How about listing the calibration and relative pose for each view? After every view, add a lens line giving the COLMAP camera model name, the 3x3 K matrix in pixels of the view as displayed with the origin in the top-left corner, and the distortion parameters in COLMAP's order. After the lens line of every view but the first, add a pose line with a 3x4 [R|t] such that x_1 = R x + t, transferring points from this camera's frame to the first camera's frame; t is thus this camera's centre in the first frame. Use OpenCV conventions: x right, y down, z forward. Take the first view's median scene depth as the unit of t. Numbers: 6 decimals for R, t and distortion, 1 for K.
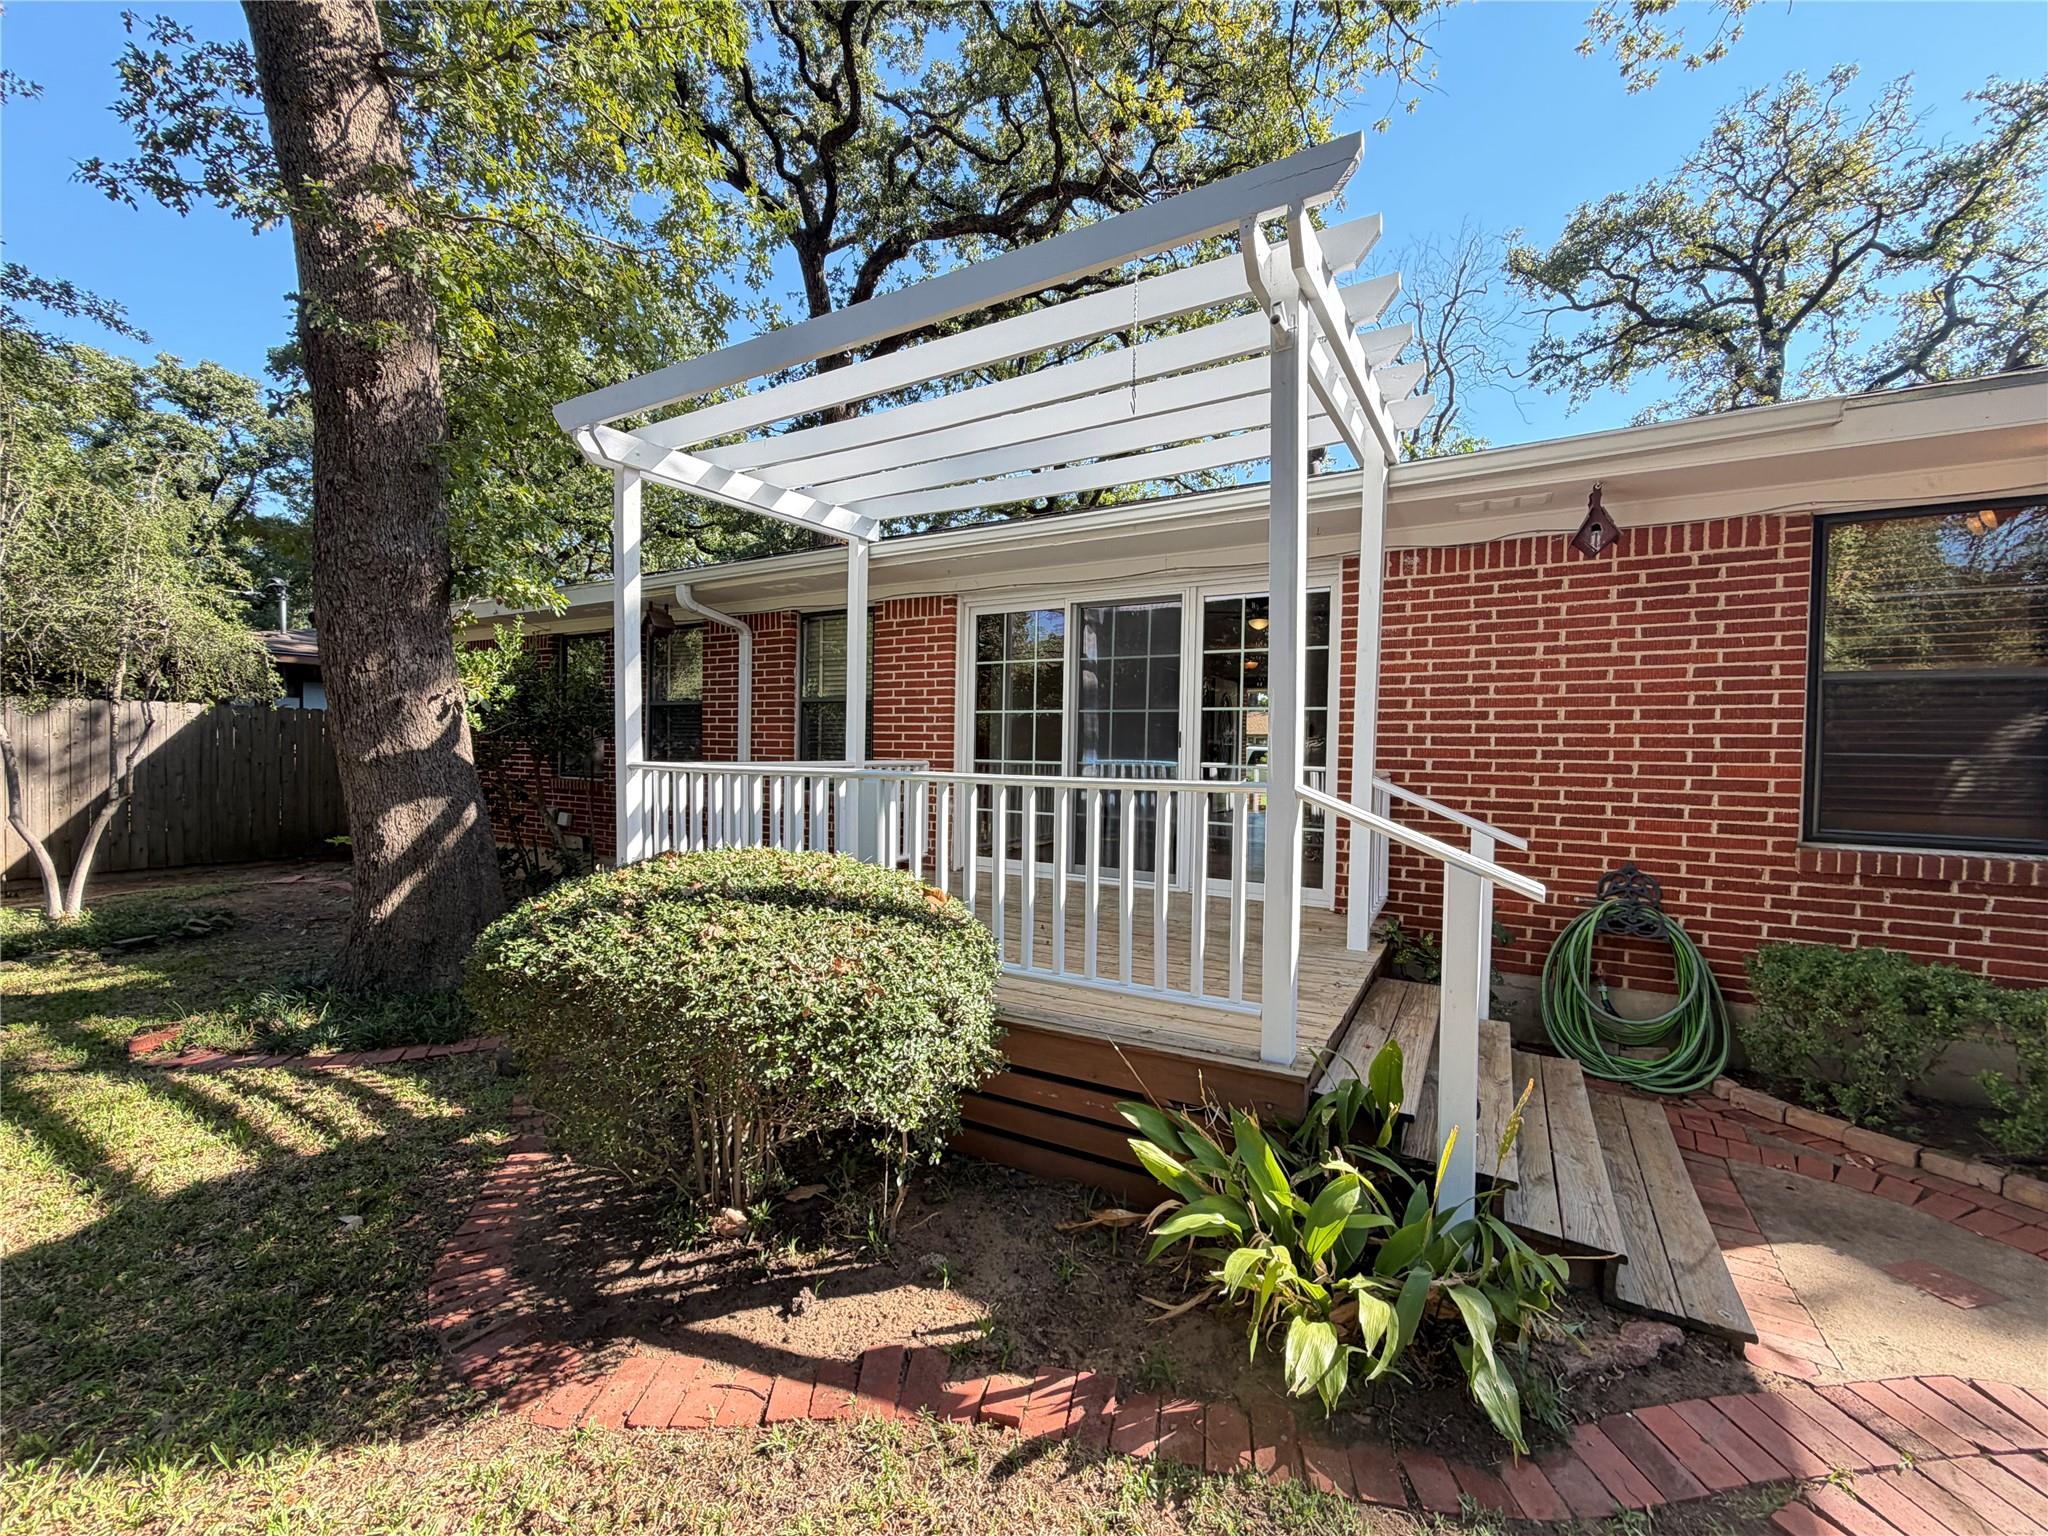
lens RADIAL K [[817.8, 0, 1023.4], [0, 817.8, 767.1], [0, 0, 1]] dist [0.000327, -0.000647]
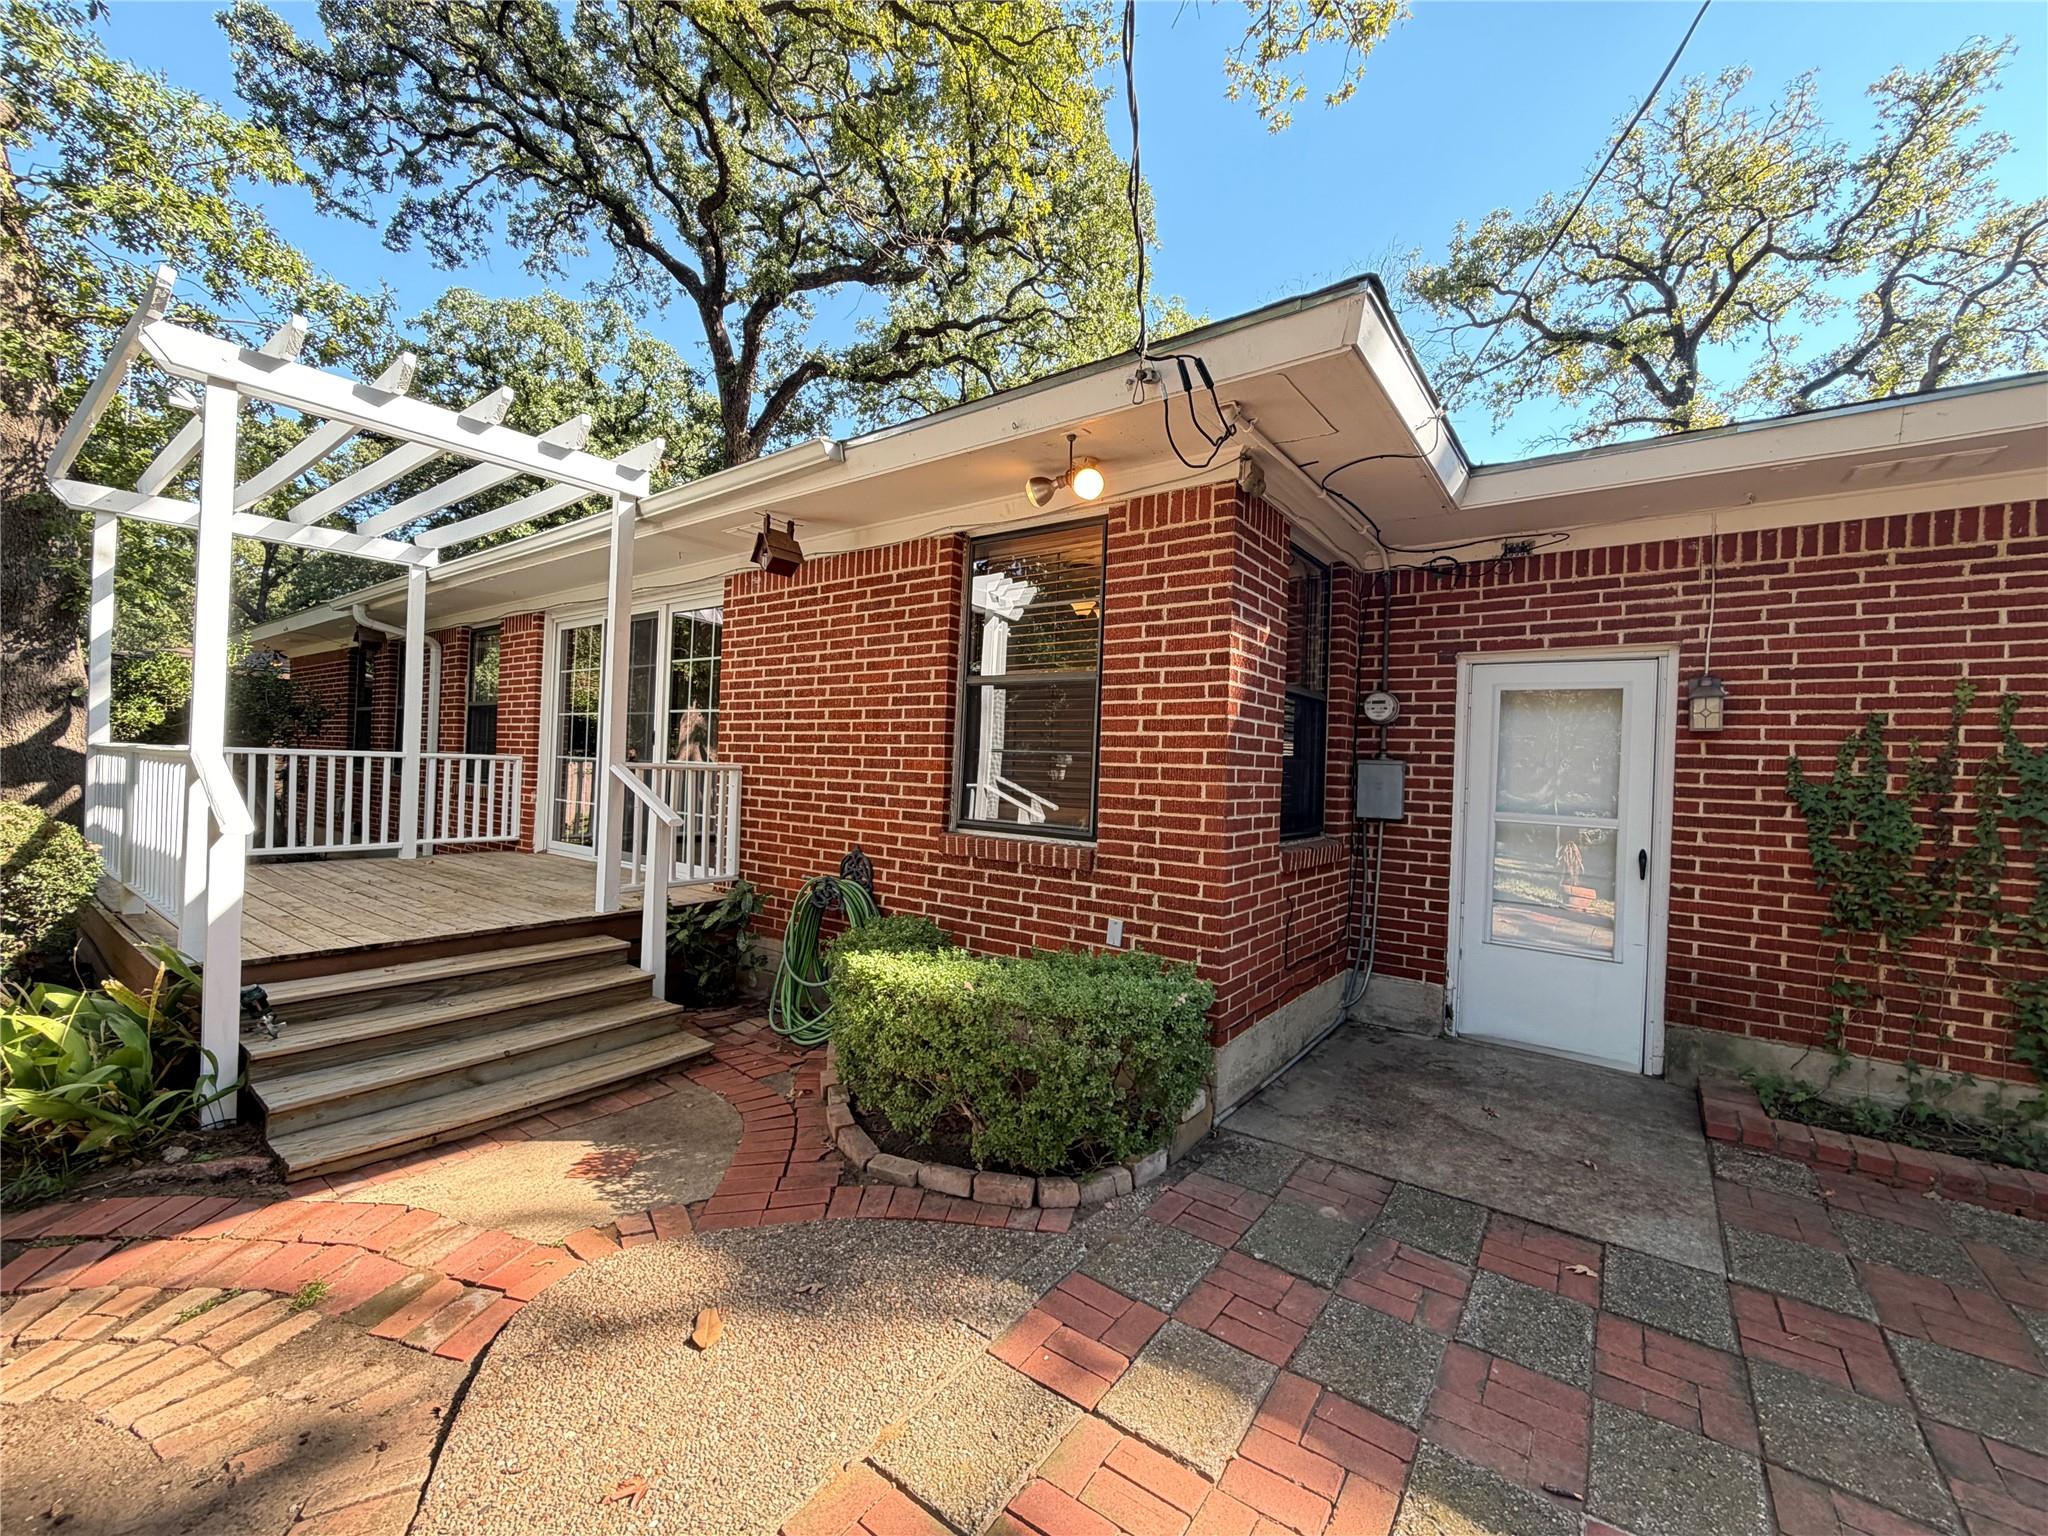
lens RADIAL K [[817.8, 0, 1036.6], [0, 817.8, 767.0], [0, 0, 1]] dist [0.000327, -0.000647]
pose [[0.993669, 0.018966, -0.110735, 0.311582], [-0.021982, 0.999418, -0.026084, 0.009102], [0.110176, 0.028353, 0.993508, -0.025731]]
